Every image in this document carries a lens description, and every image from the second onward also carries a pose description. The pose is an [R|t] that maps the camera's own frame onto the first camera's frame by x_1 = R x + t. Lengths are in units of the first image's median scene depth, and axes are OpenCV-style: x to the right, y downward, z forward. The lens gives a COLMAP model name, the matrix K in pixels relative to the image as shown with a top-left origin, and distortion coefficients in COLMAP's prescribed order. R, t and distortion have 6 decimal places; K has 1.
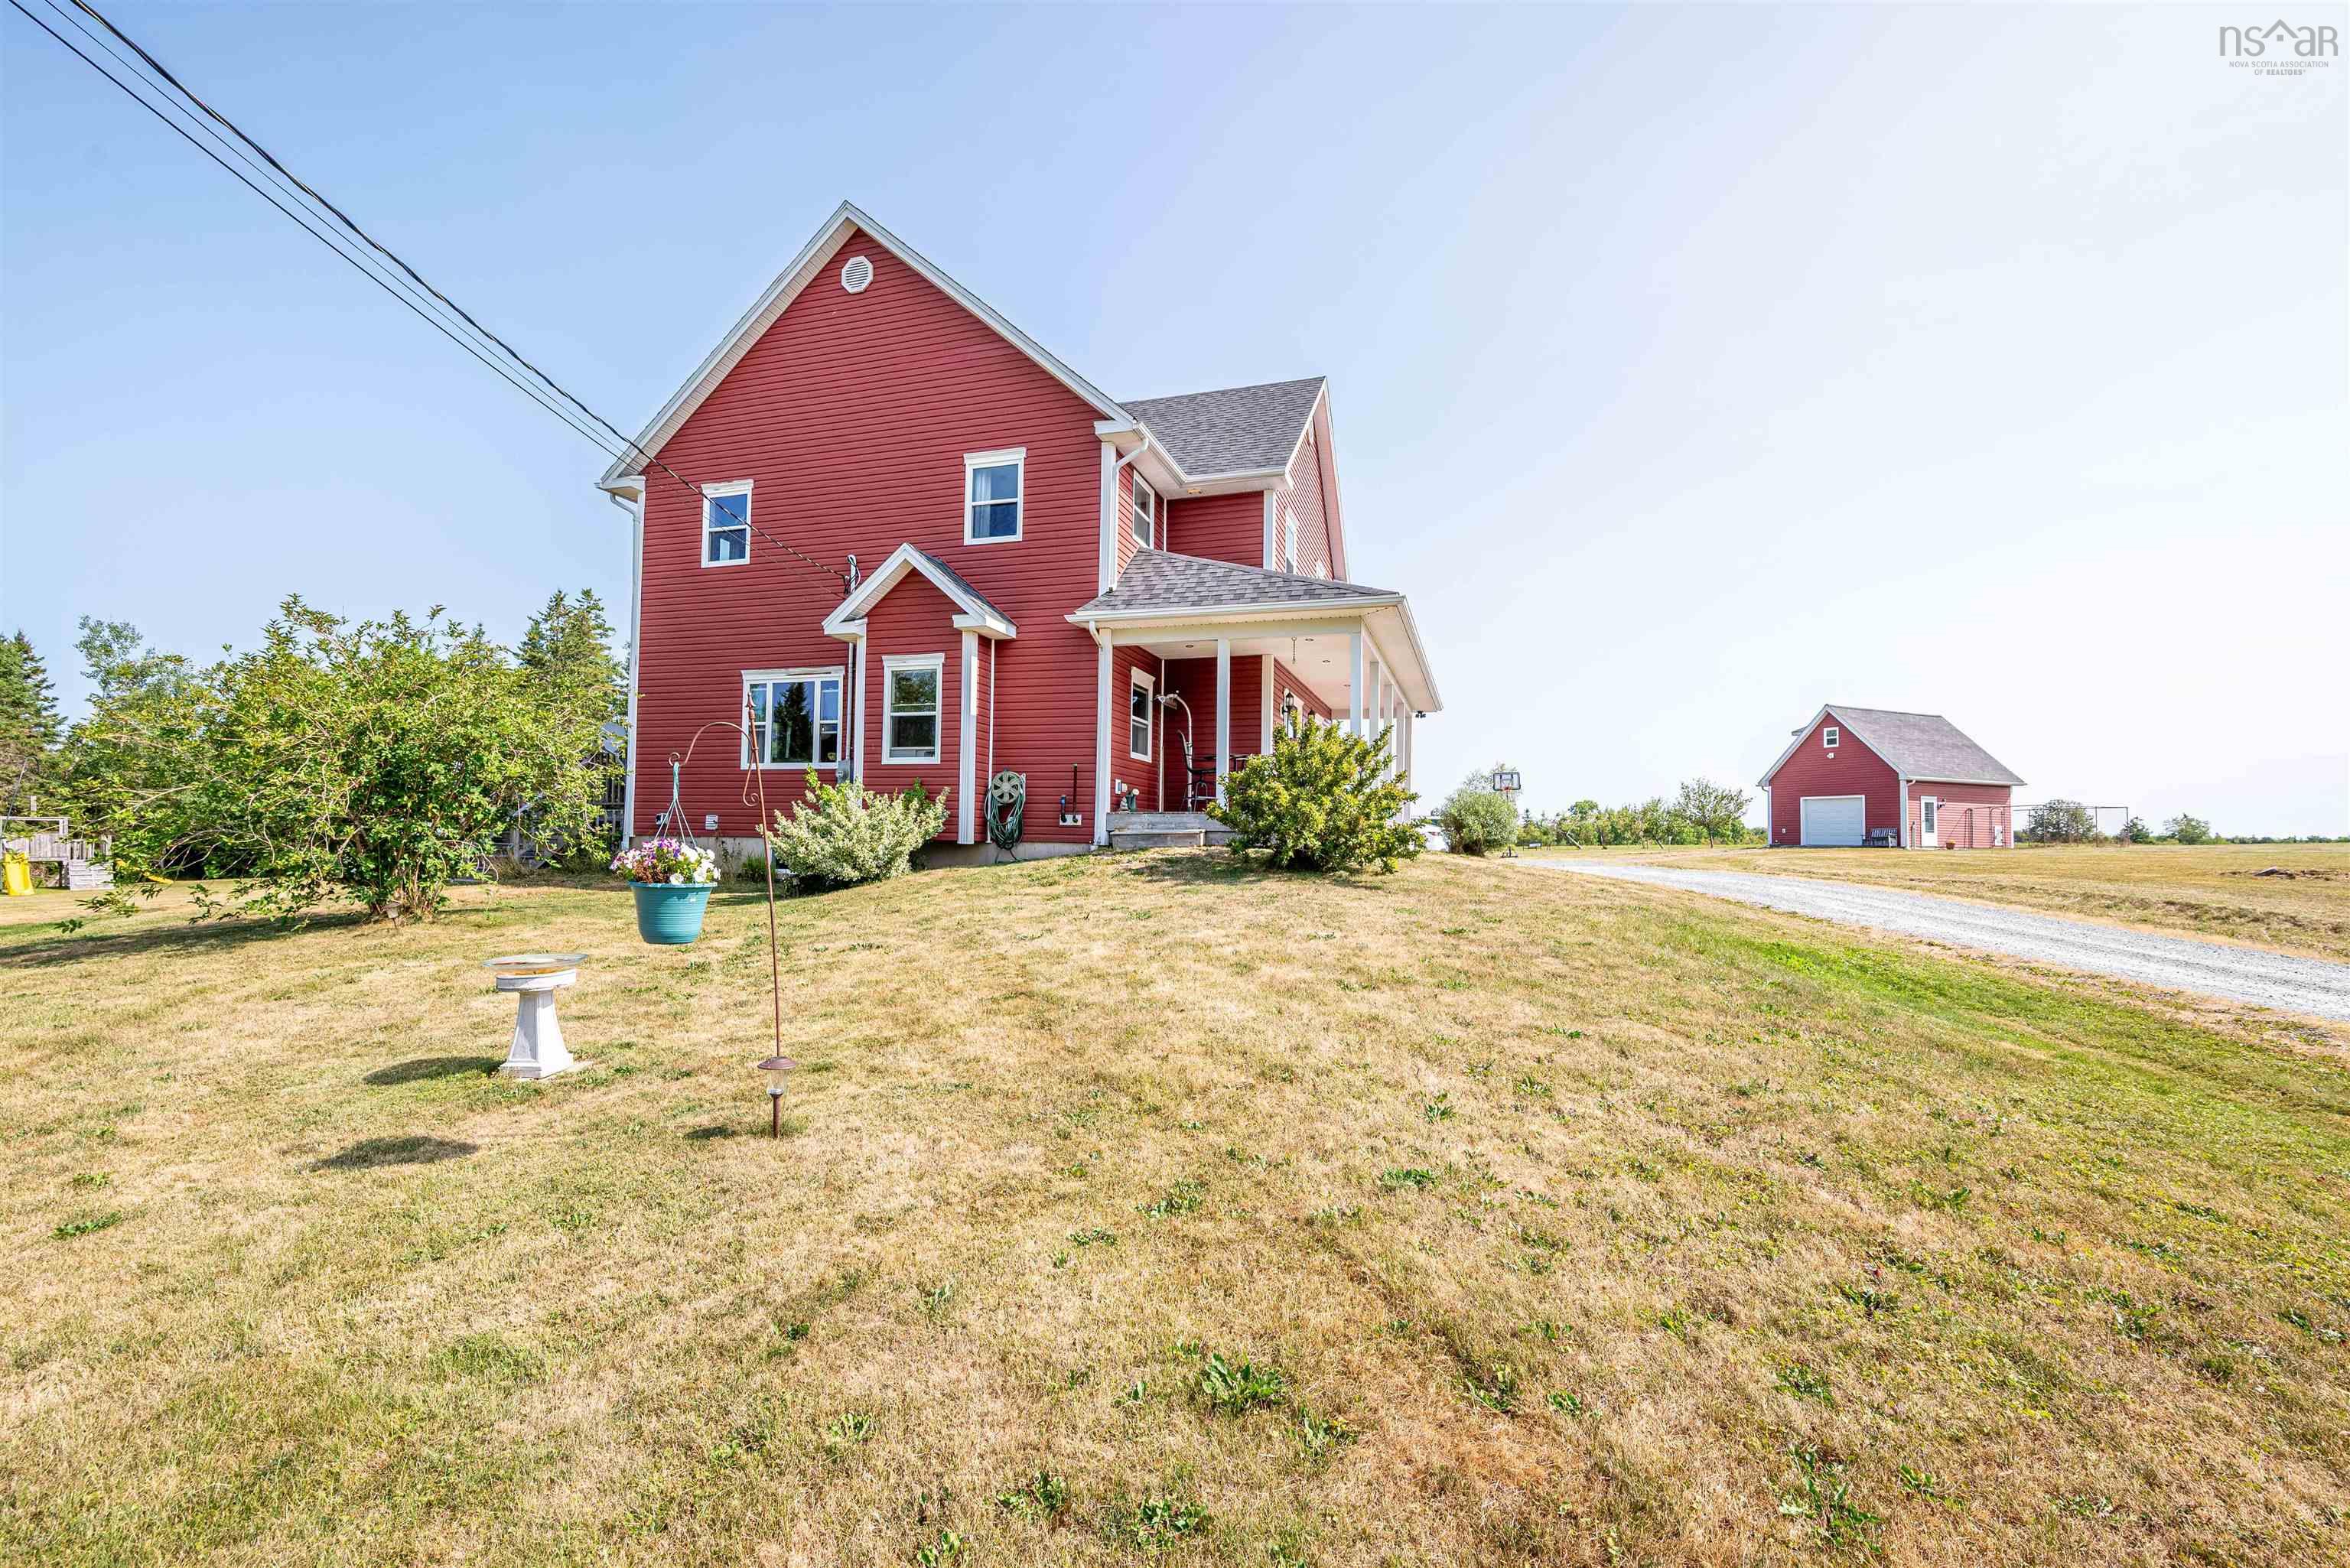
lens RADIAL K [[980.8, 0, 1171.0], [0, 980.8, 802.5], [0, 0, 1]] dist [-0.000203, -0.000002]
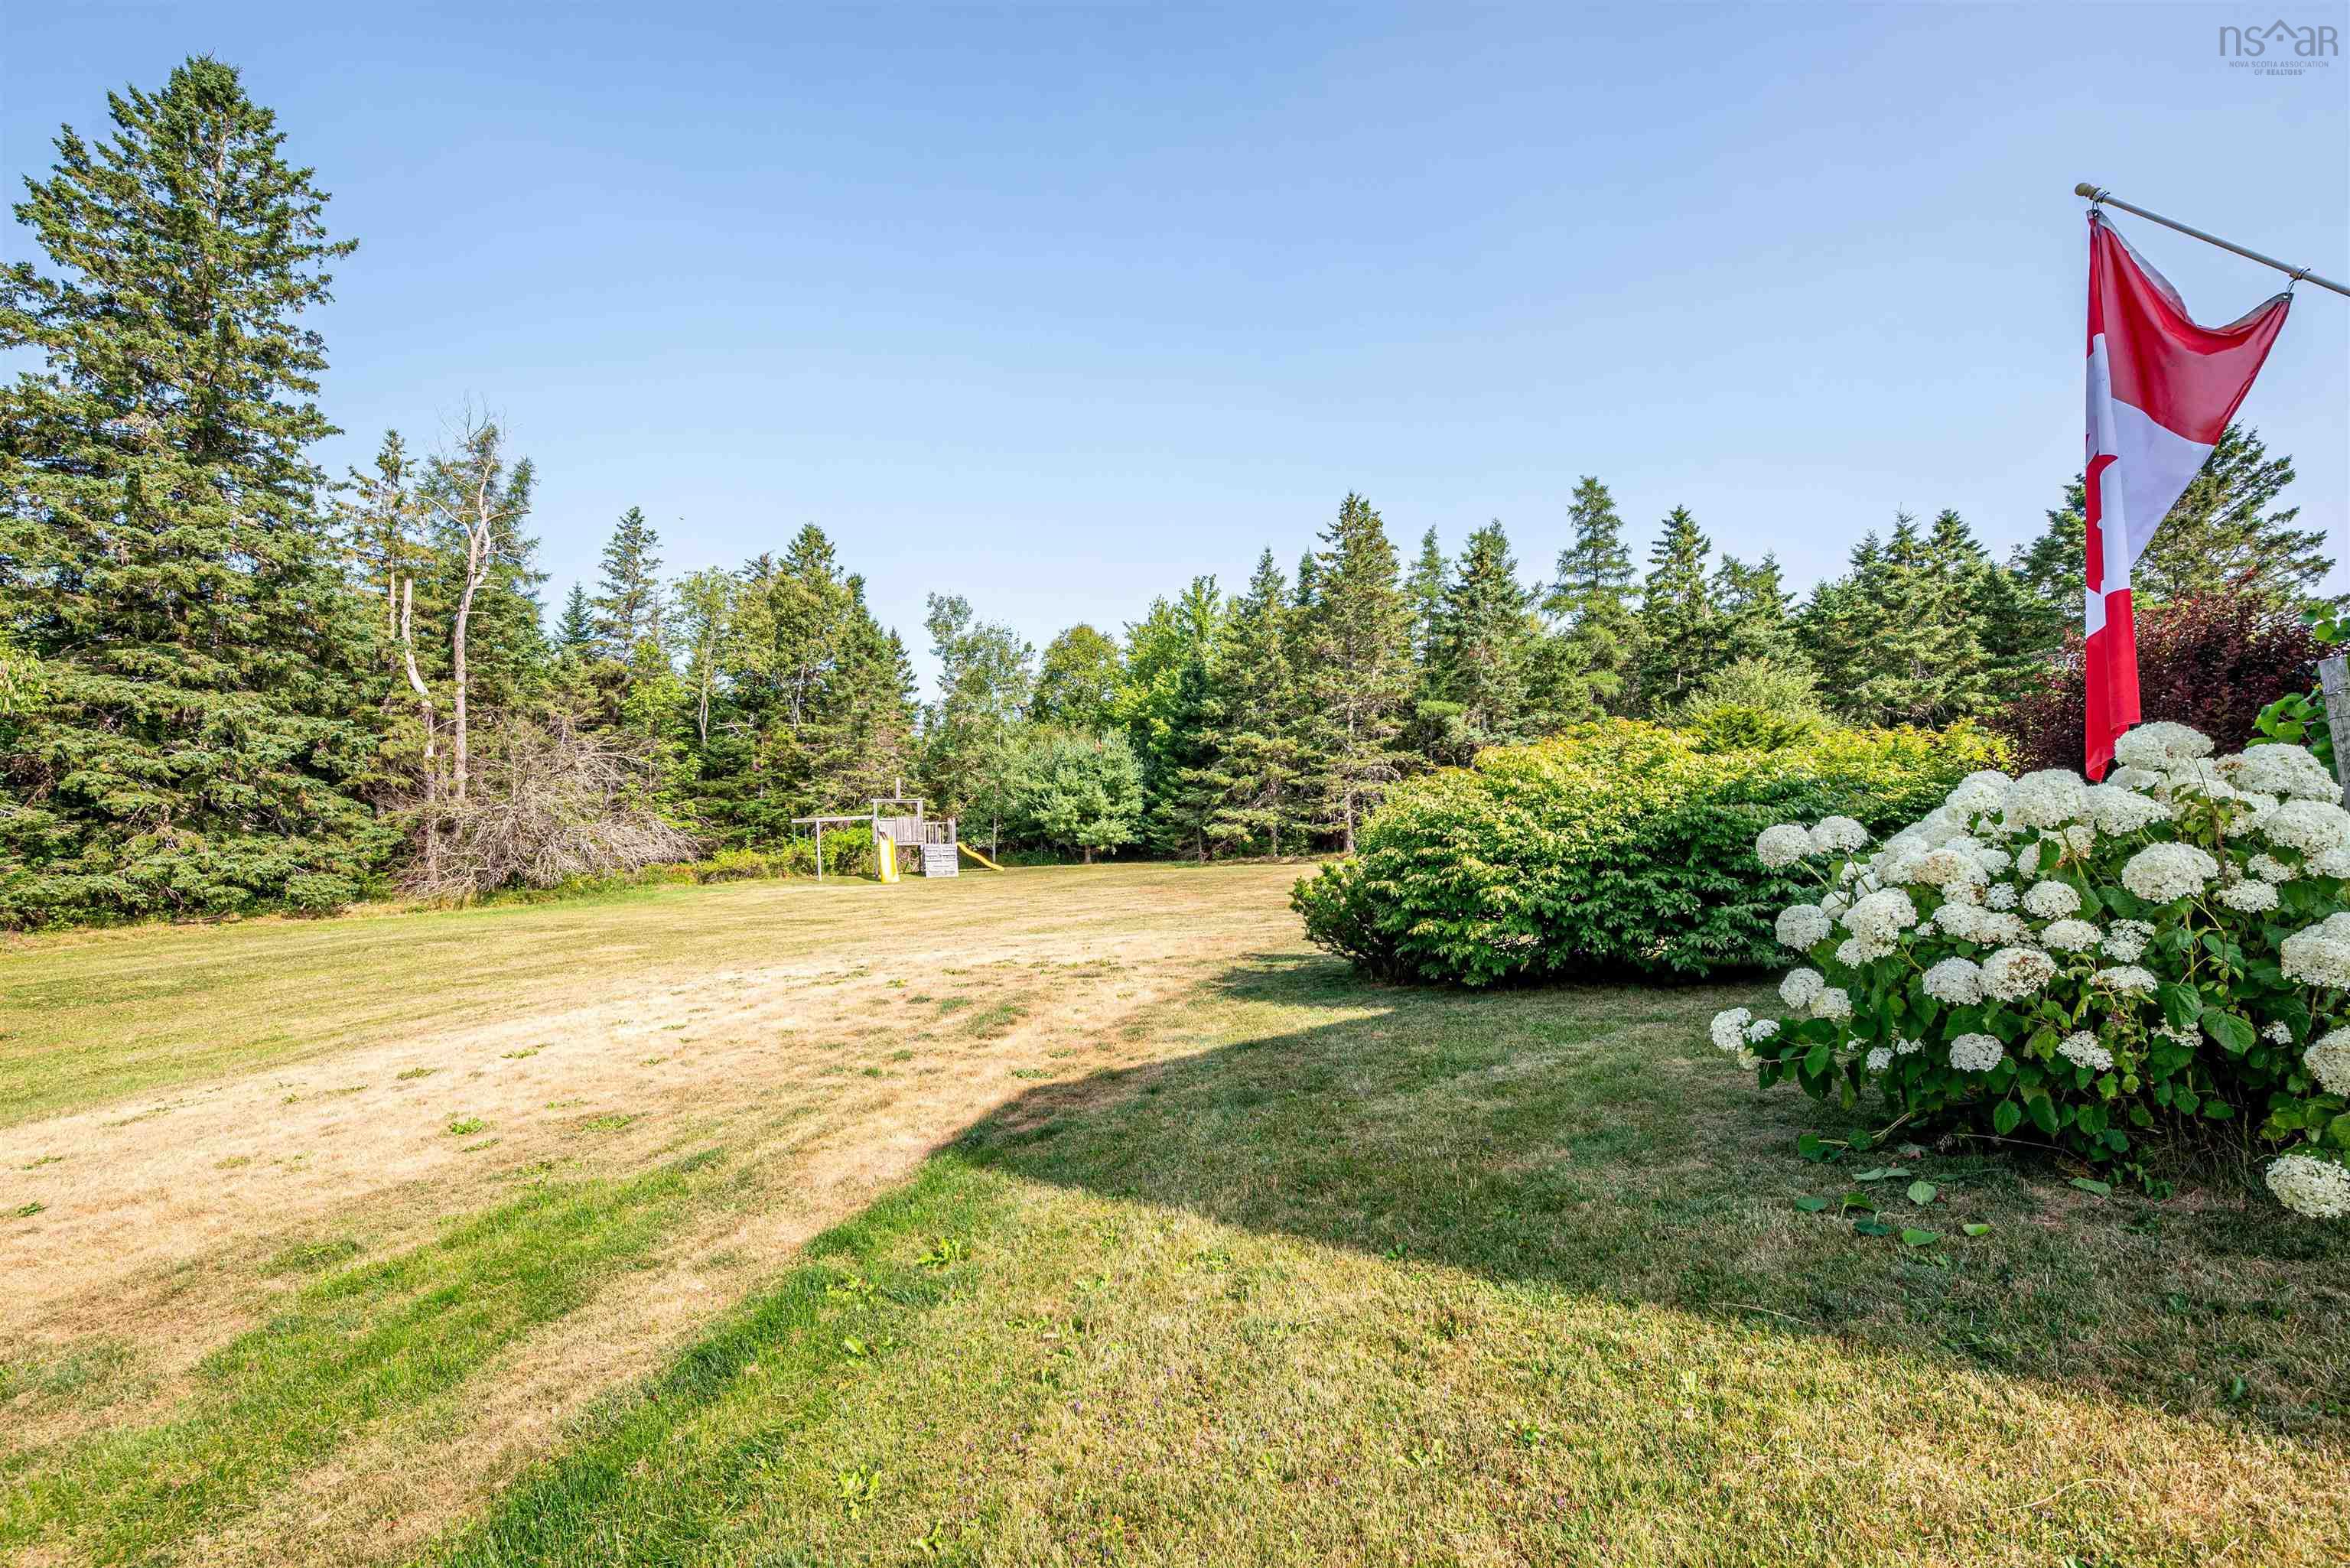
lens RADIAL K [[1087.8, 0, 1170.8], [0, 1087.8, 781.4], [0, 0, 1]] dist [0.000204, -0.000381]
pose [[0.806339, -0.023744, -0.590977, -0.922816], [0.029435, 0.999567, 0.000002, 0.015760], [0.590720, -0.017398, 0.806689, 0.873379]]
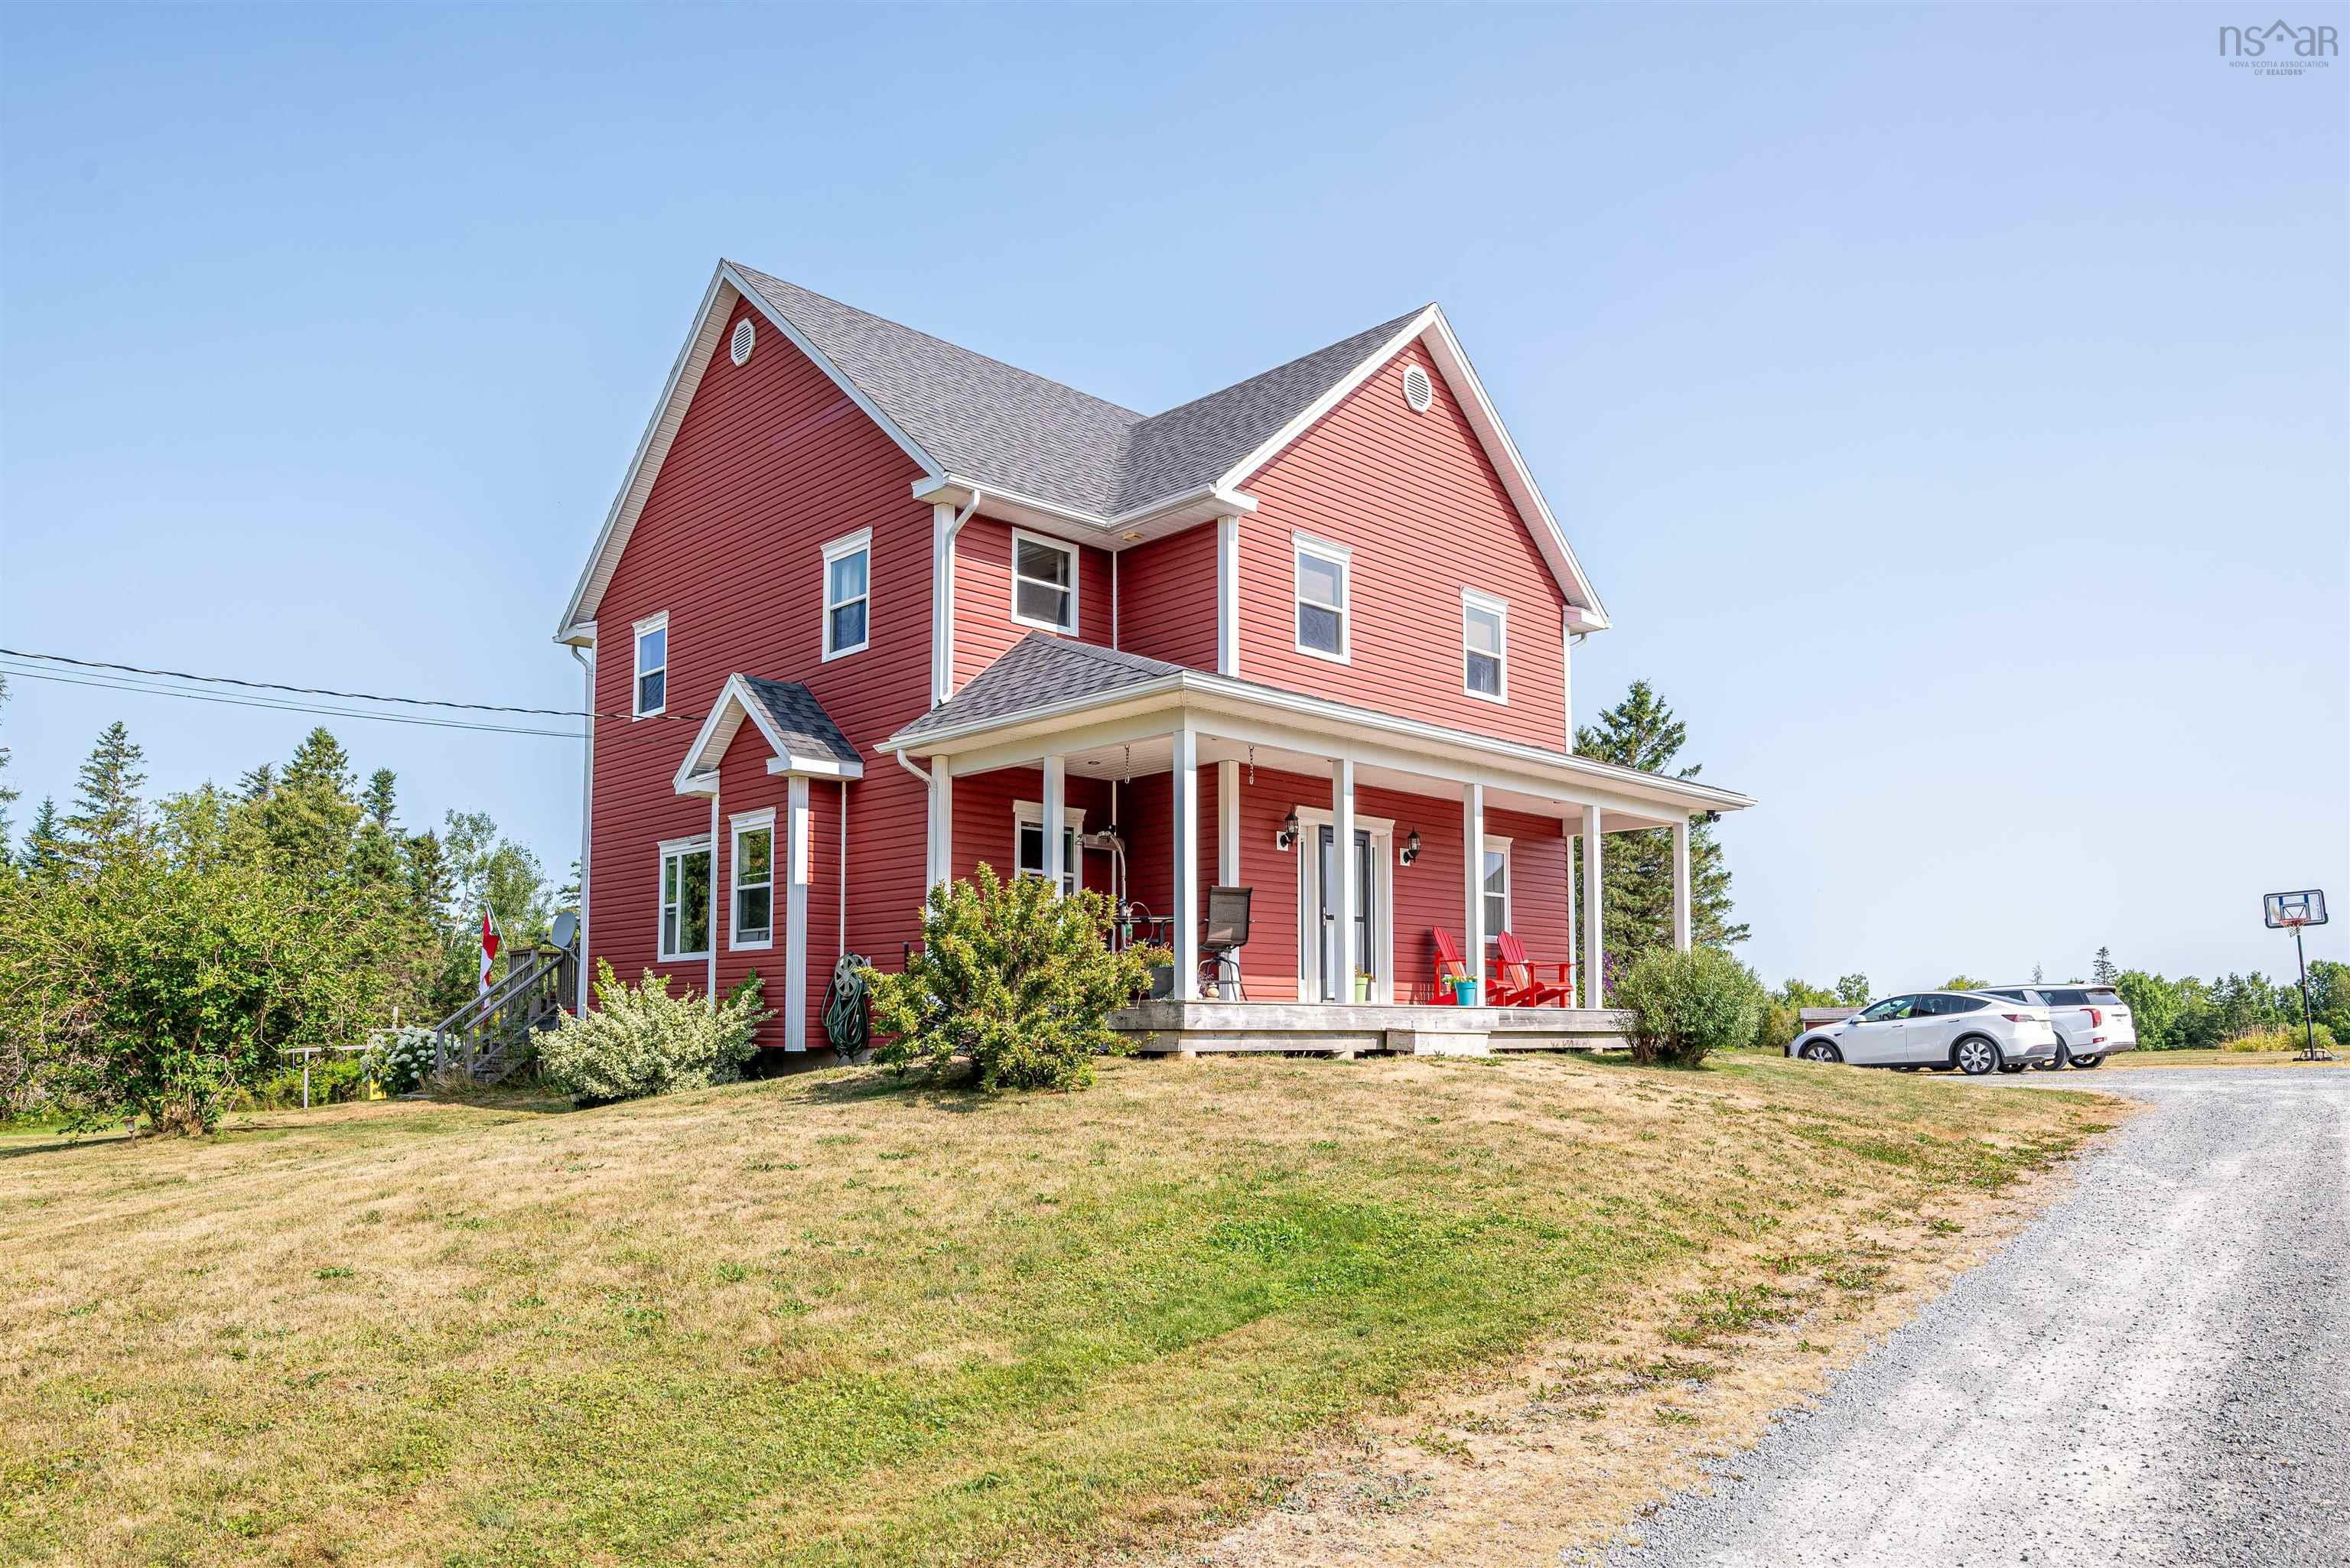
lens RADIAL K [[1571.6, 0, 1160.1], [0, 1571.6, 911.0], [0, 0, 1]] dist [-0.012885, 0.001709]
pose [[0.881087, -0.051771, -0.470112, 0.593383], [0.032024, 0.998240, -0.049910, 0.002790], [0.471868, 0.028921, 0.881195, 0.042849]]
